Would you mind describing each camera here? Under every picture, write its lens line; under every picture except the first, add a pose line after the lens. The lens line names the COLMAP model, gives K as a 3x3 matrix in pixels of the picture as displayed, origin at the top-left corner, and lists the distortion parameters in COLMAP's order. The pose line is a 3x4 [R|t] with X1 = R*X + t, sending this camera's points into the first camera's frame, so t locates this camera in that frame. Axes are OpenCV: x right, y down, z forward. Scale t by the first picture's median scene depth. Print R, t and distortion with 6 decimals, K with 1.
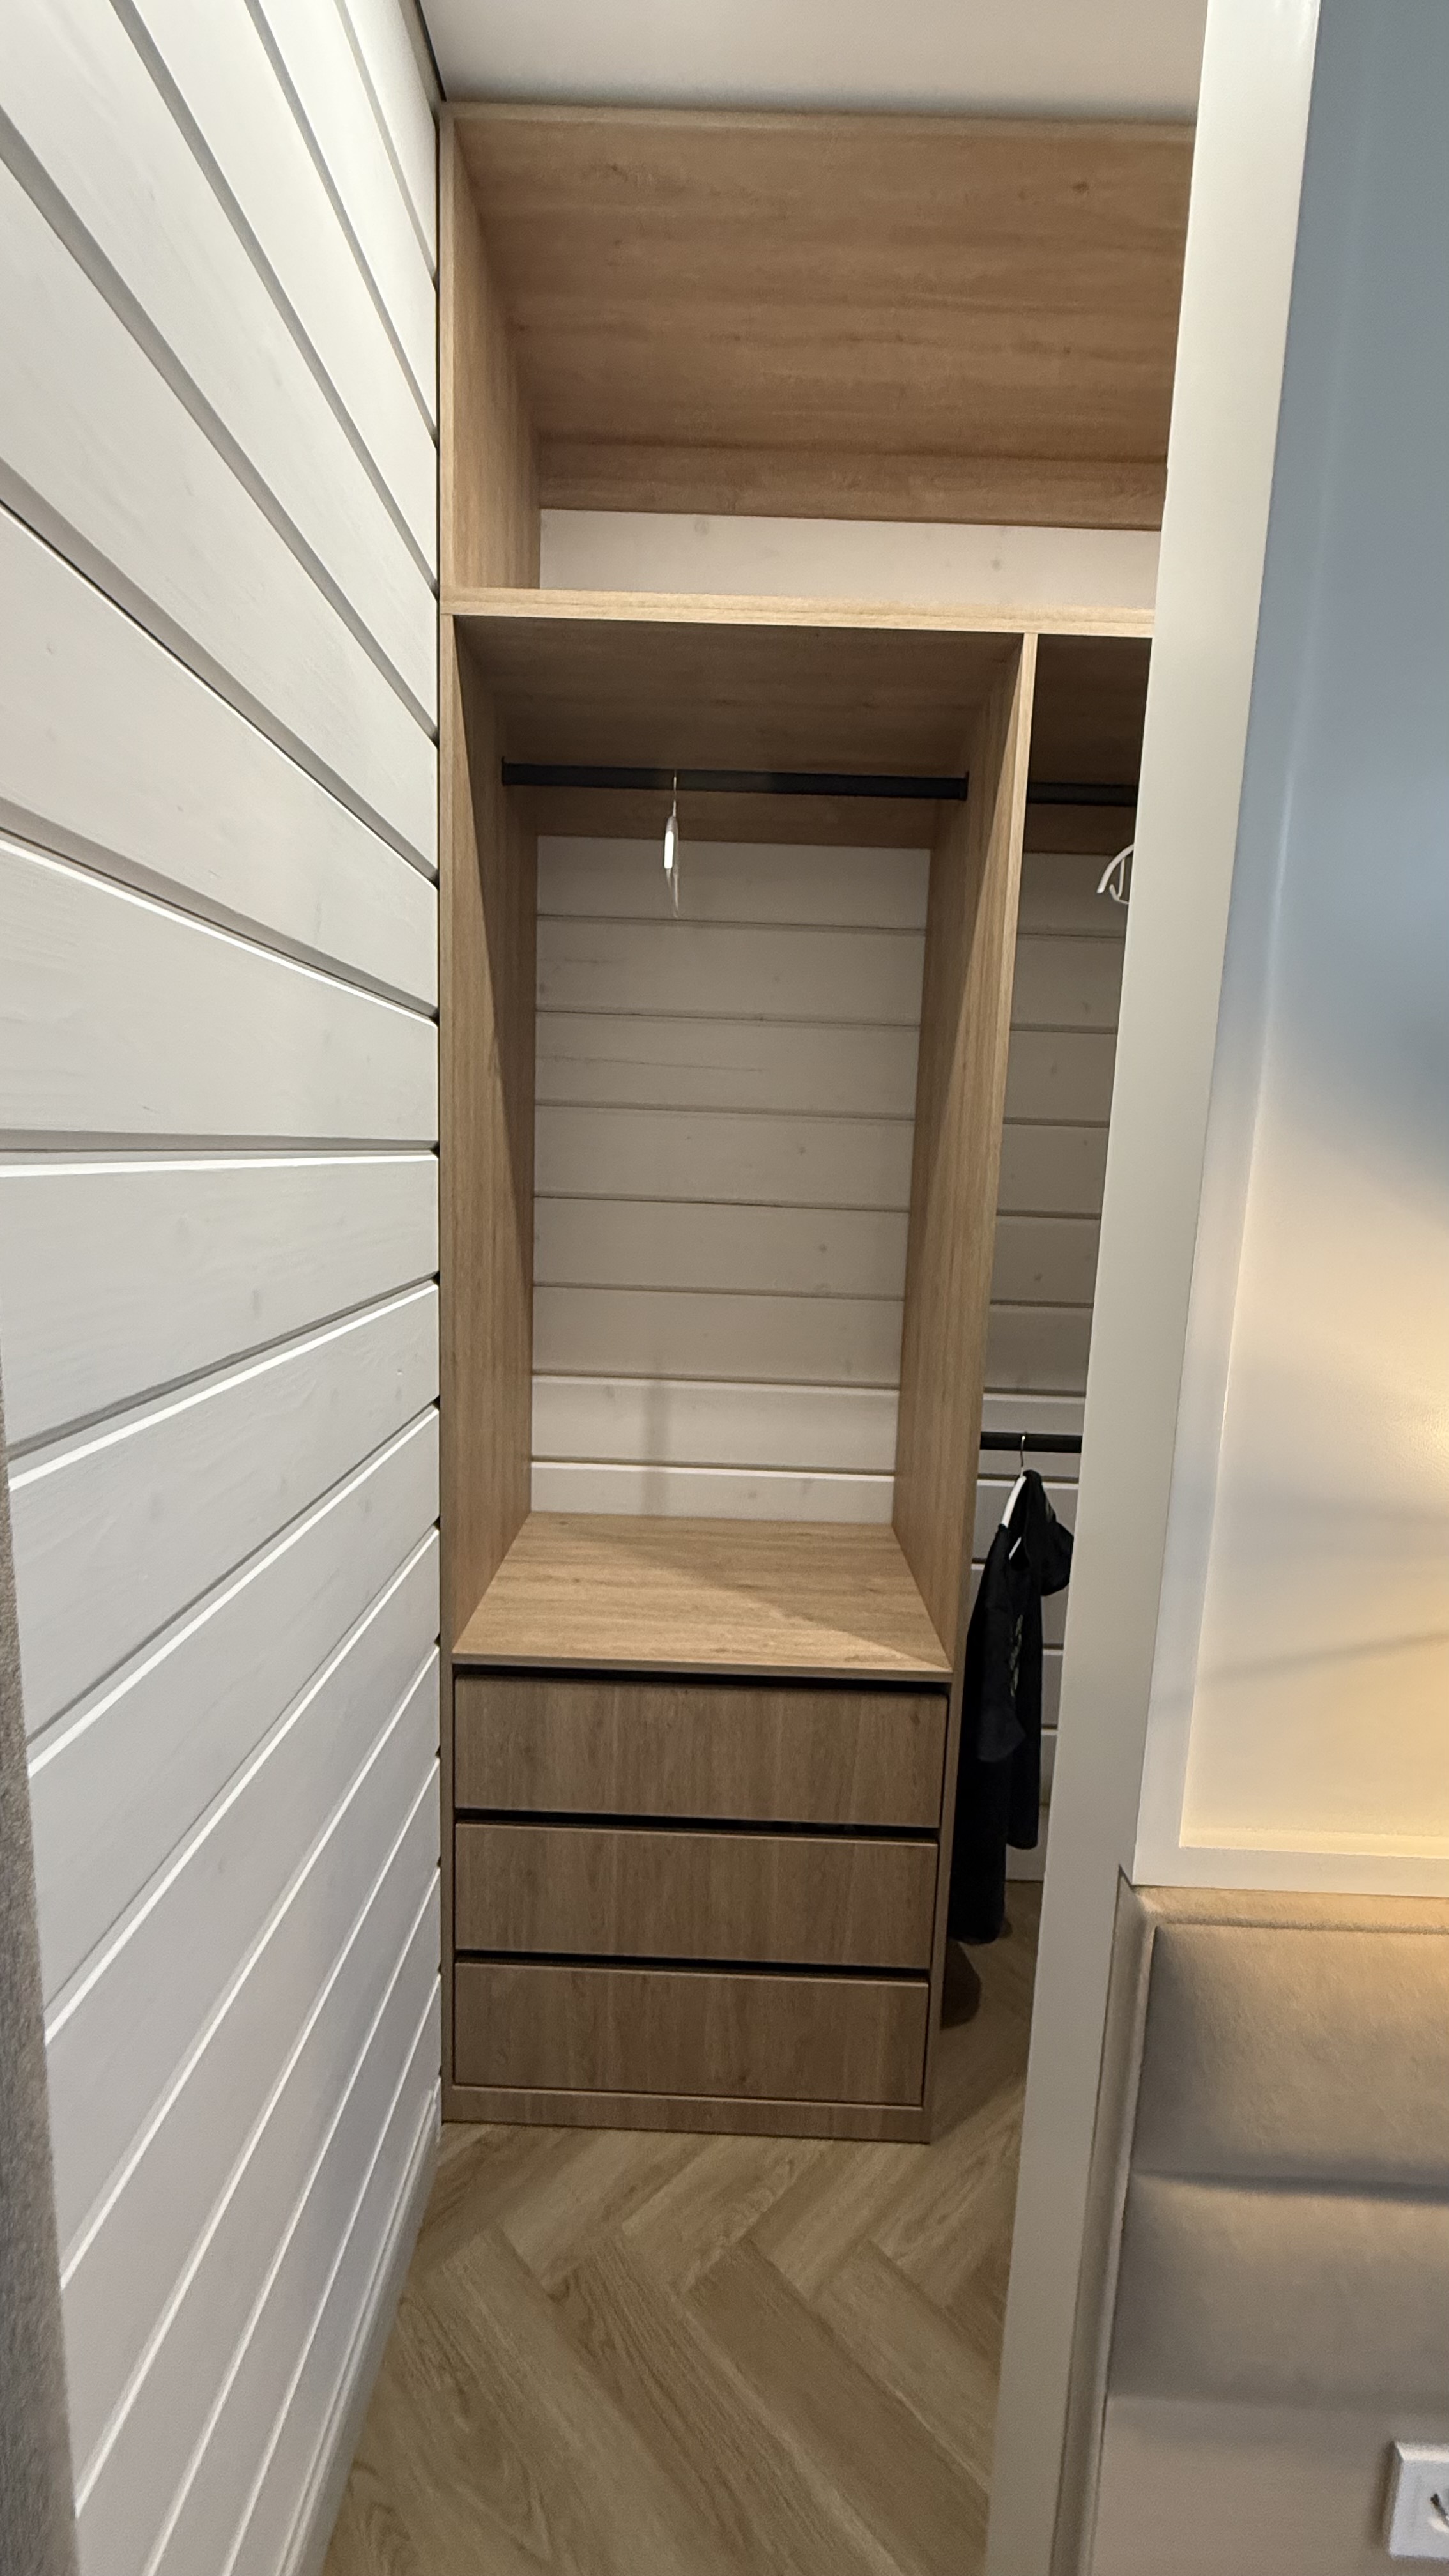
lens RADIAL K [[1035.1, 0, 724.5], [0, 1035.1, 1288.0], [0, 0, 1]] dist [0.001847, -0.000261]
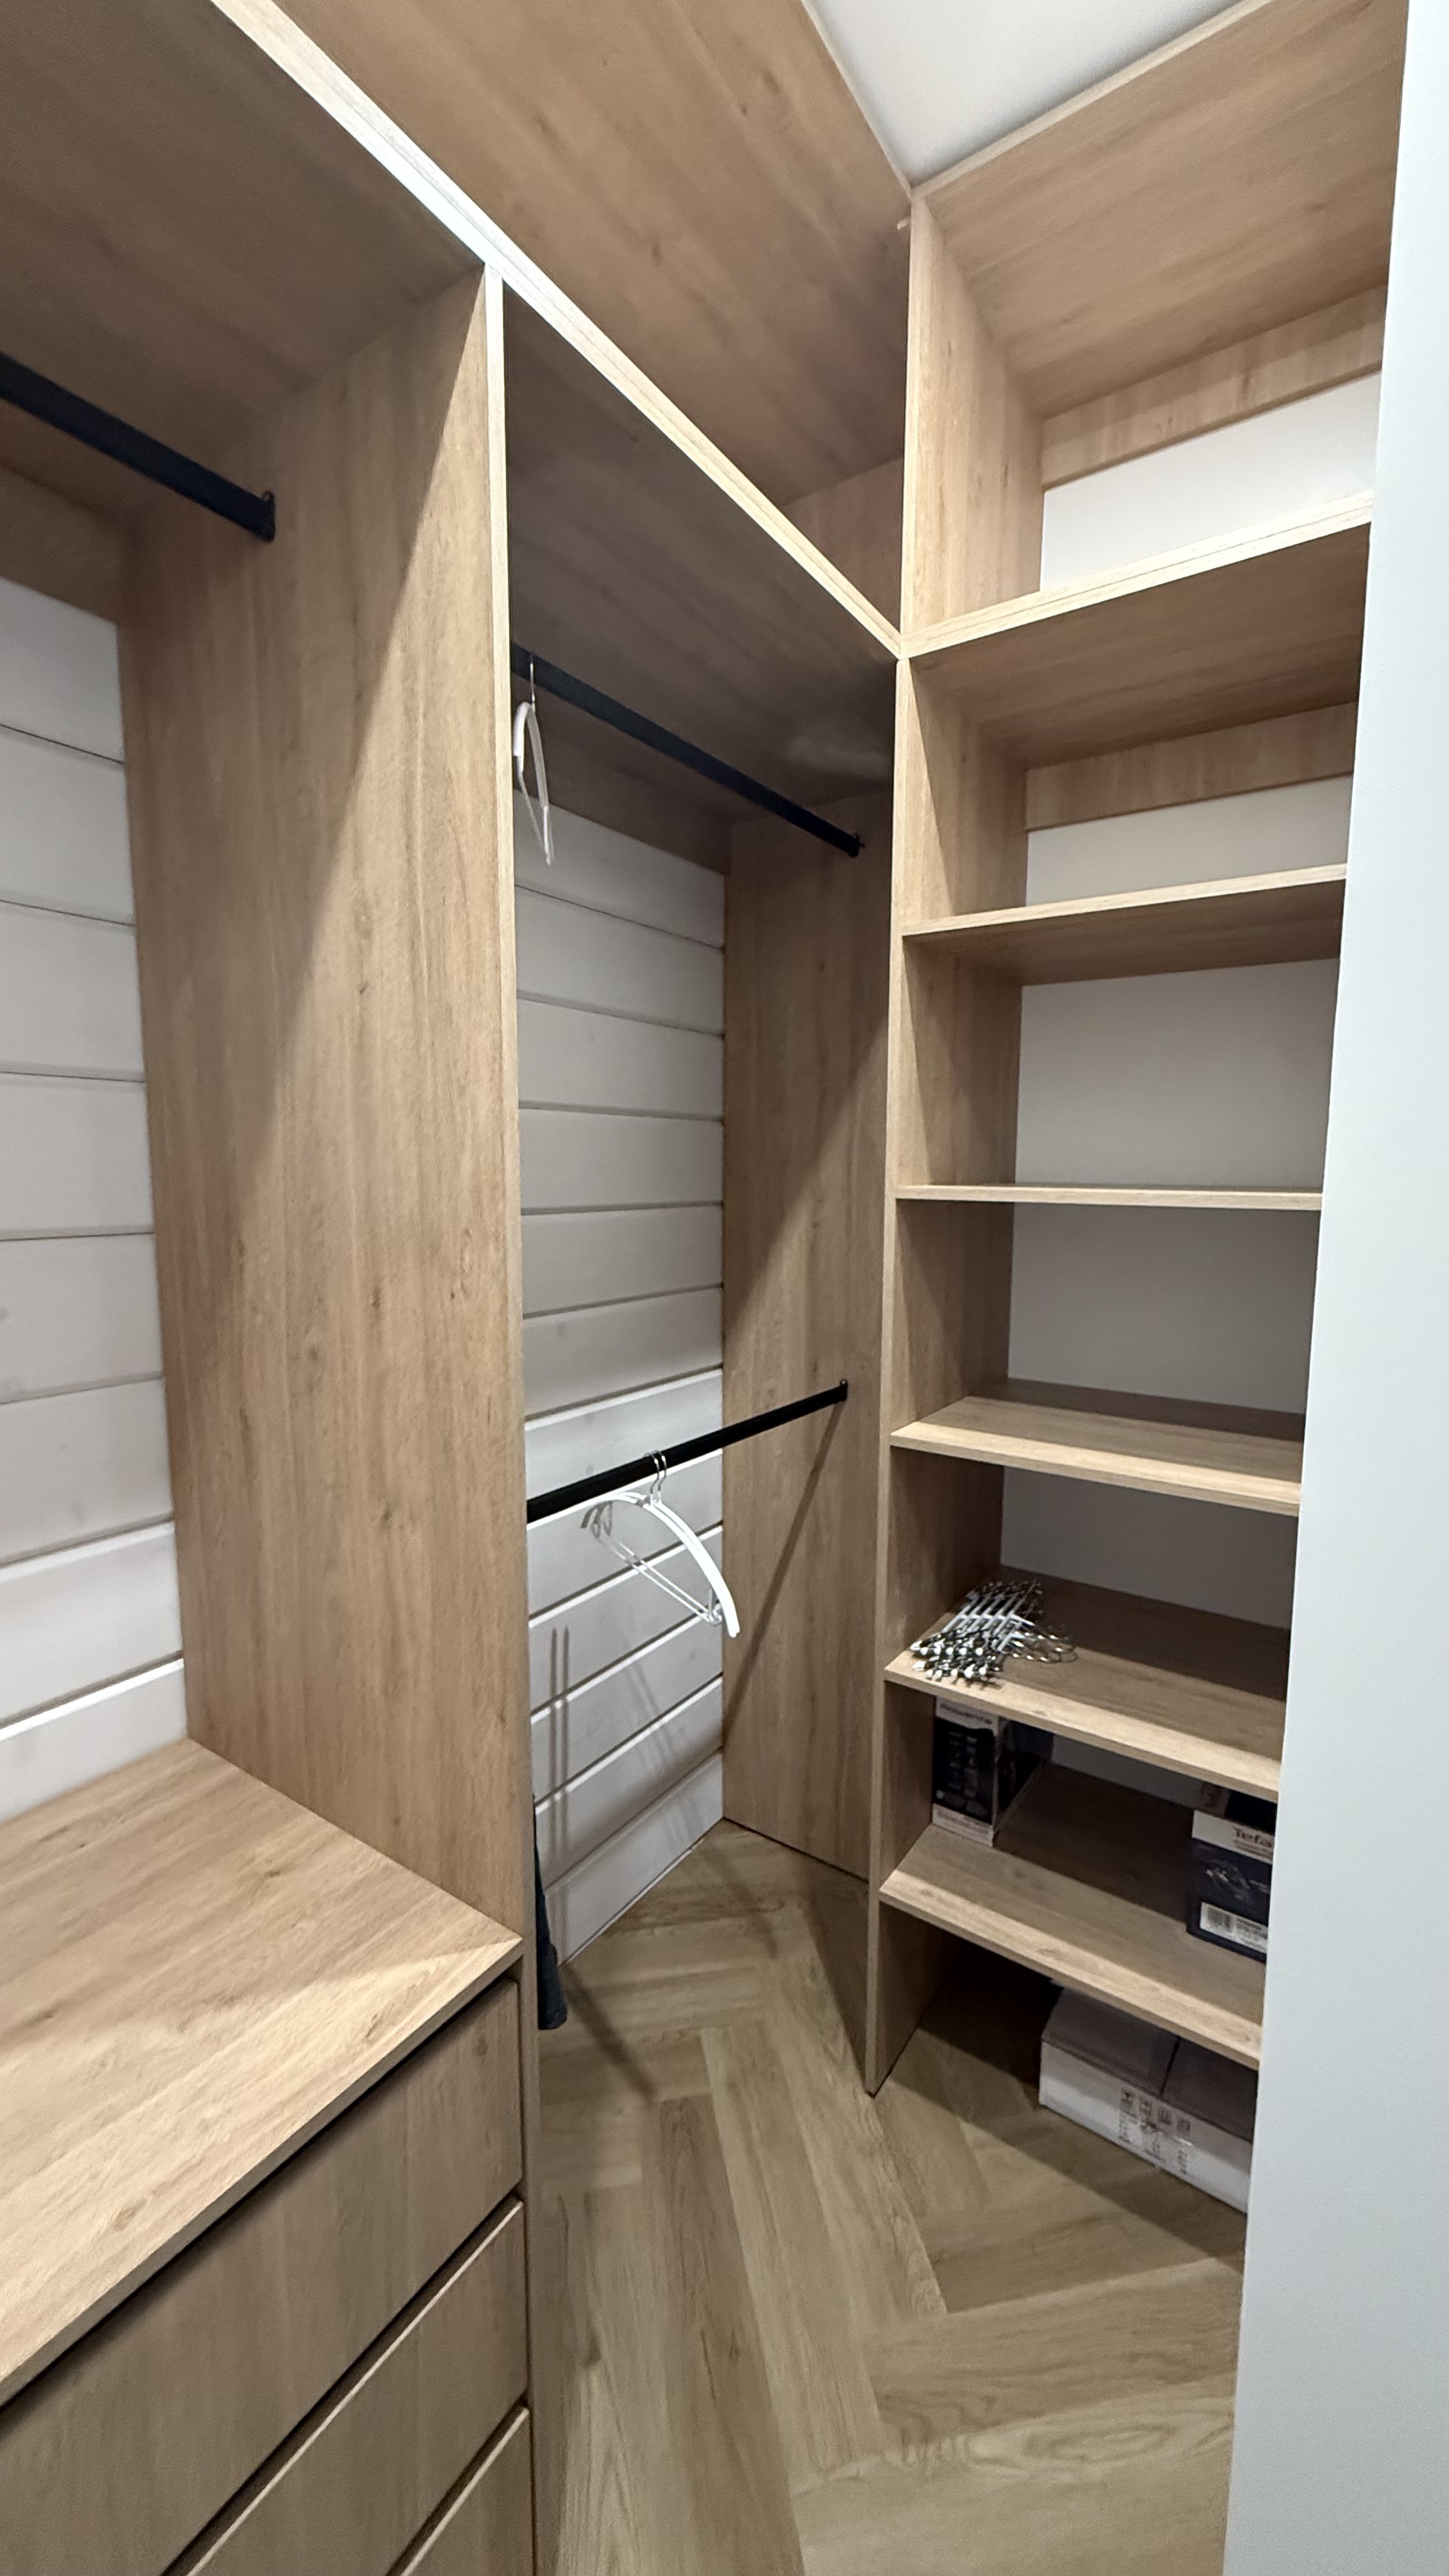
lens RADIAL K [[1035.1, 0, 724.5], [0, 1035.1, 1288.0], [0, 0, 1]] dist [0.001847, -0.000261]
pose [[0.561120, -0.132511, 0.817059, -0.152815], [0.123210, 0.989477, 0.075858, -0.052263], [-0.818513, 0.058104, 0.571542, 0.430289]]
